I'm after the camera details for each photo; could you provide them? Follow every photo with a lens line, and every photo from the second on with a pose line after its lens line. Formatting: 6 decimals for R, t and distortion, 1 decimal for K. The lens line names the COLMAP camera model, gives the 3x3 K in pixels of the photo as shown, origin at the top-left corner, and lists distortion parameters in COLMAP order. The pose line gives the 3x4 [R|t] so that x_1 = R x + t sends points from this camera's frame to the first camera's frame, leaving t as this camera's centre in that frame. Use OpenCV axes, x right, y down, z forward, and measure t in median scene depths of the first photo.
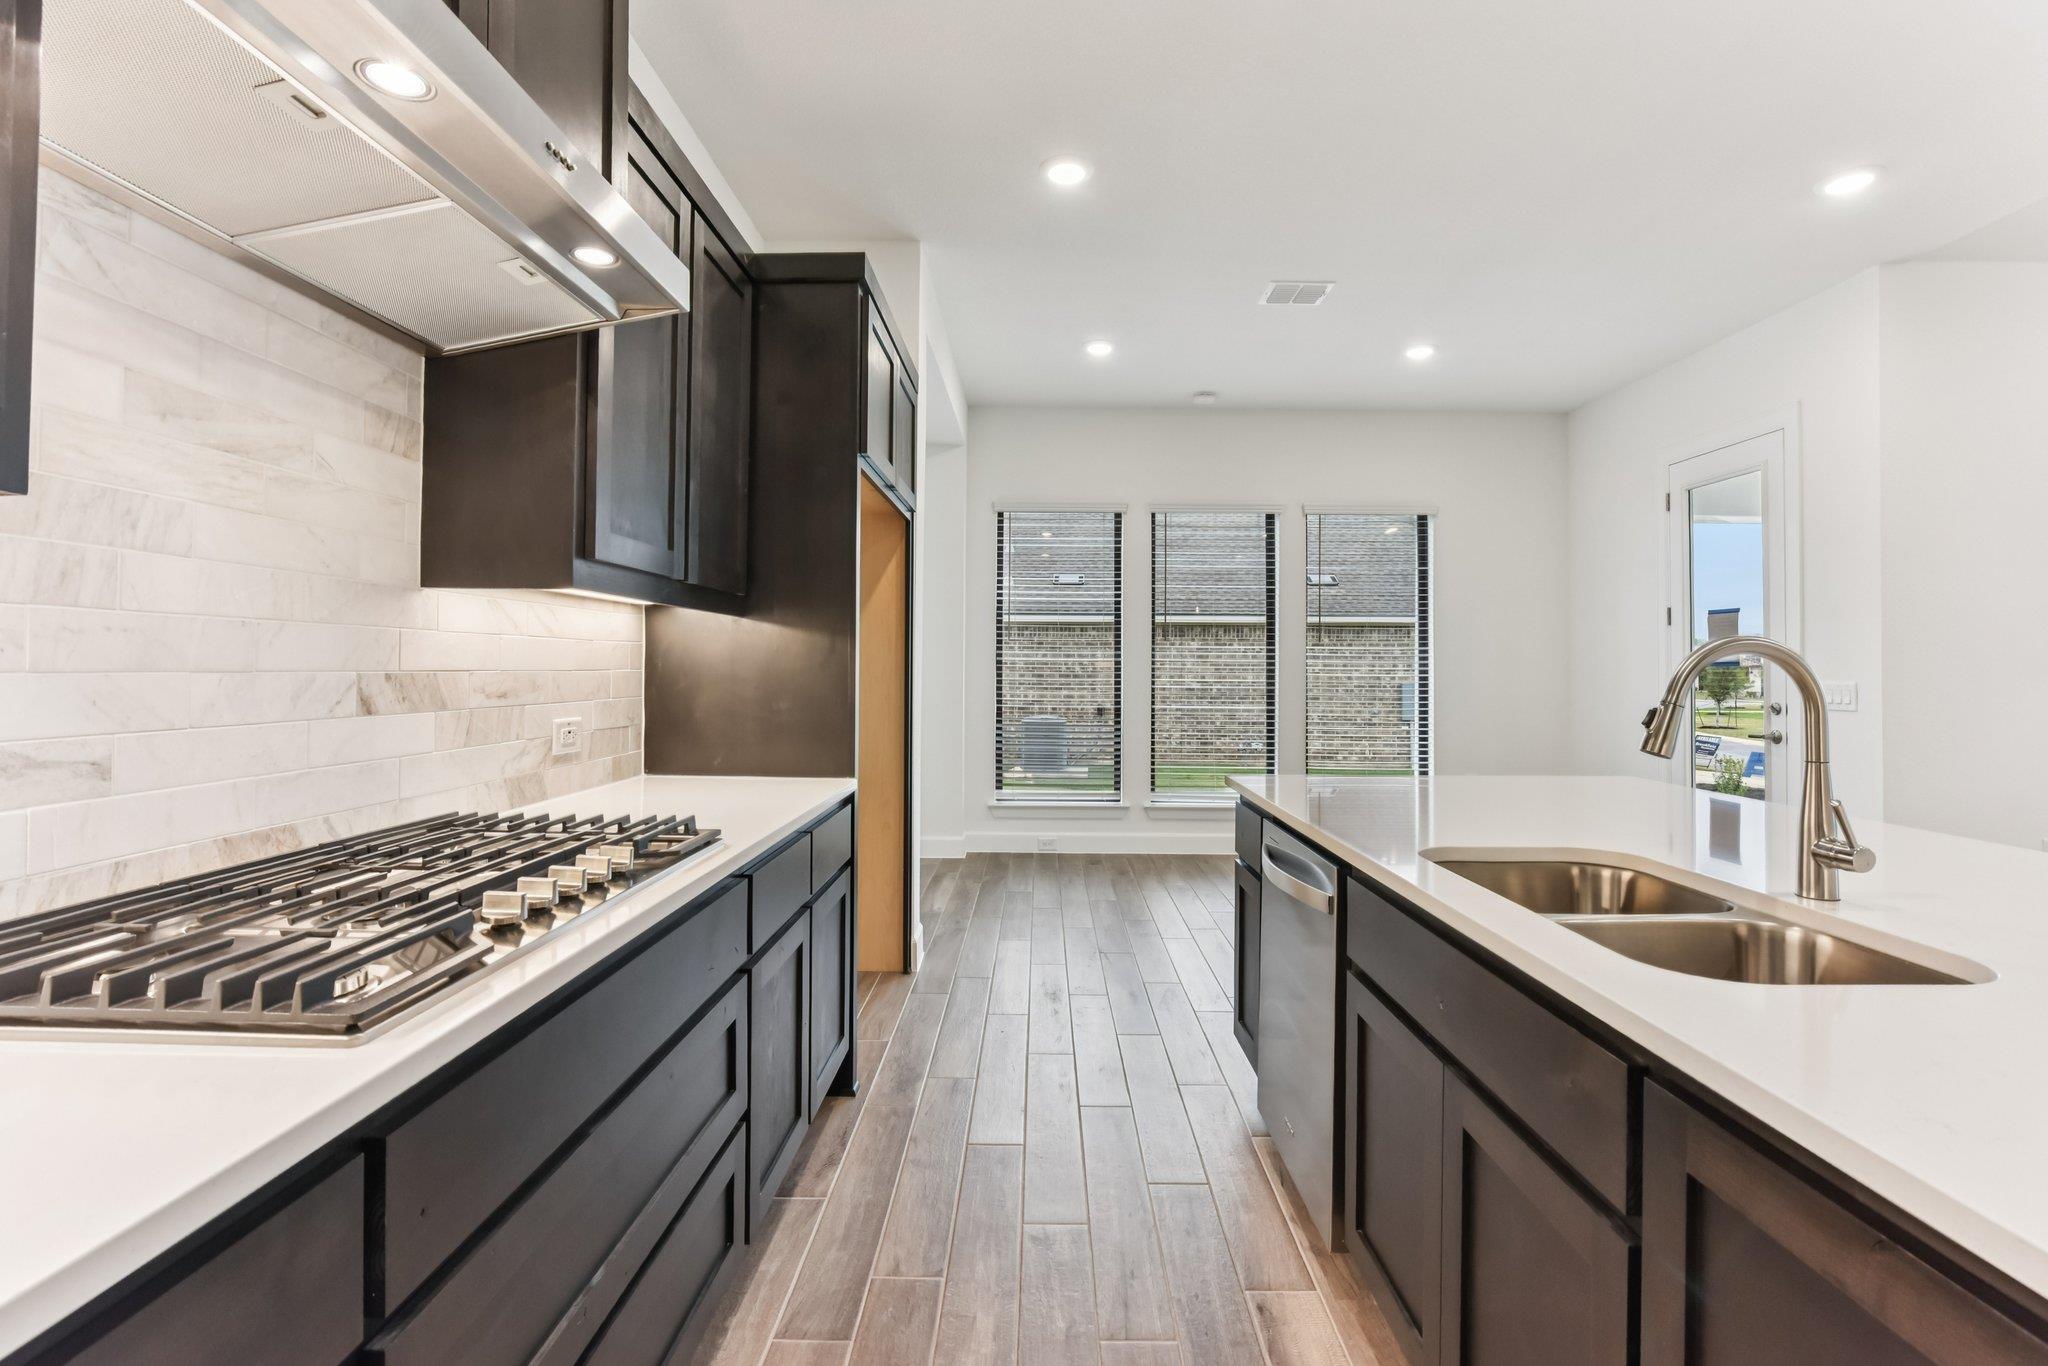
lens RADIAL K [[905.9, 0, 1027.4], [0, 905.9, 653.7], [0, 0, 1]] dist [-0.017662, 0.003671]
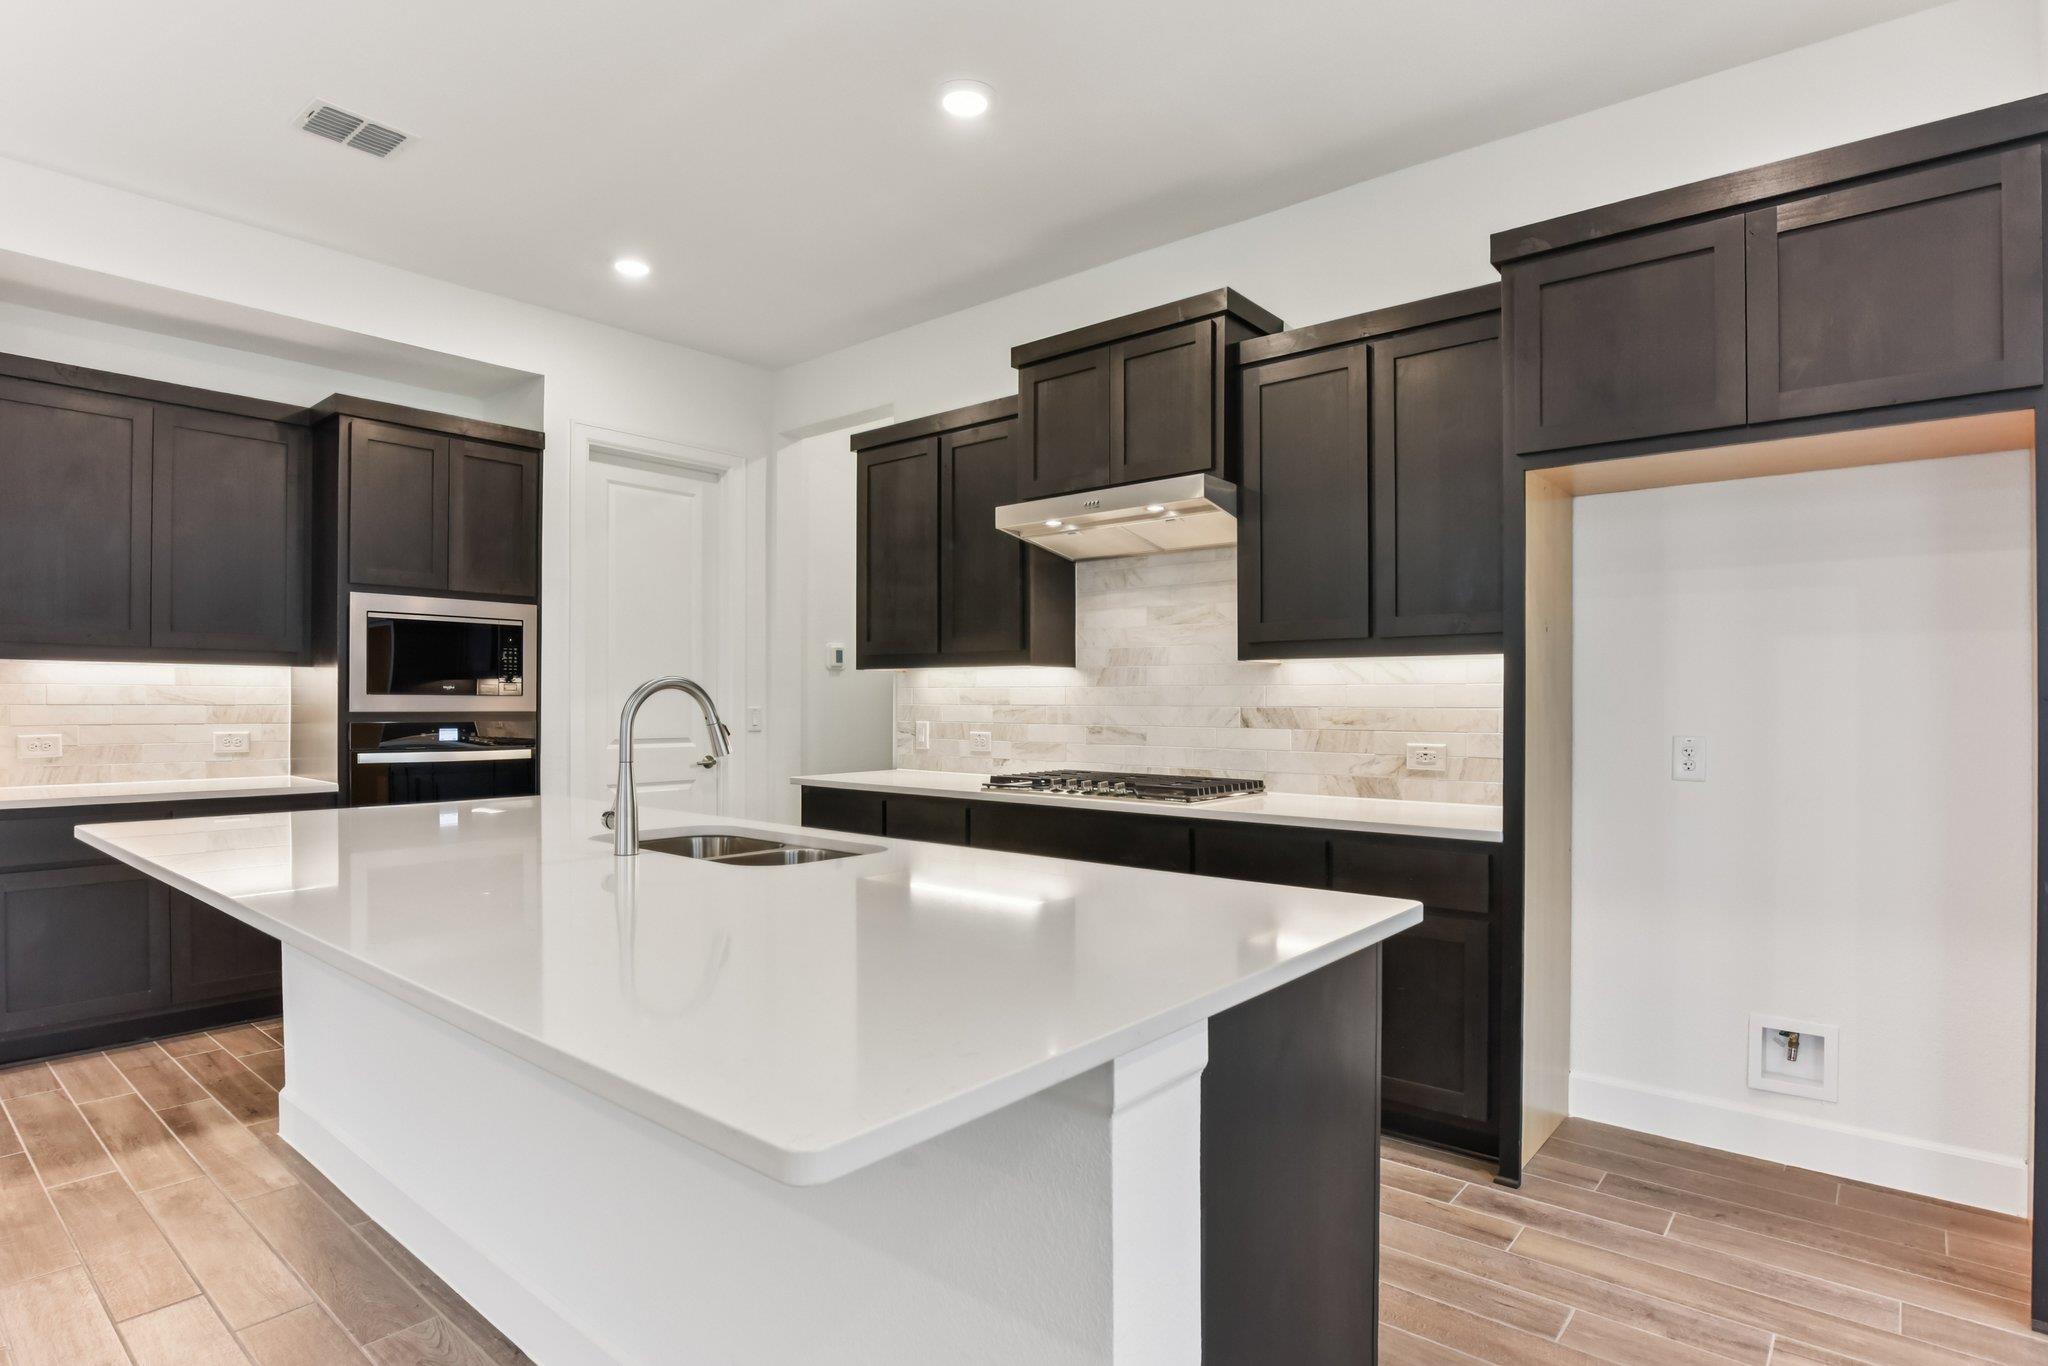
lens RADIAL K [[1056.7, 0, 1018.7], [0, 1056.7, 693.6], [0, 0, 1]] dist [-0.036082, -0.000346]
pose [[-0.635101, -0.032701, -0.771736, 0.561177], [-0.006885, 0.999303, -0.036677, 0.030809], [0.772398, -0.017980, -0.634884, 0.799025]]
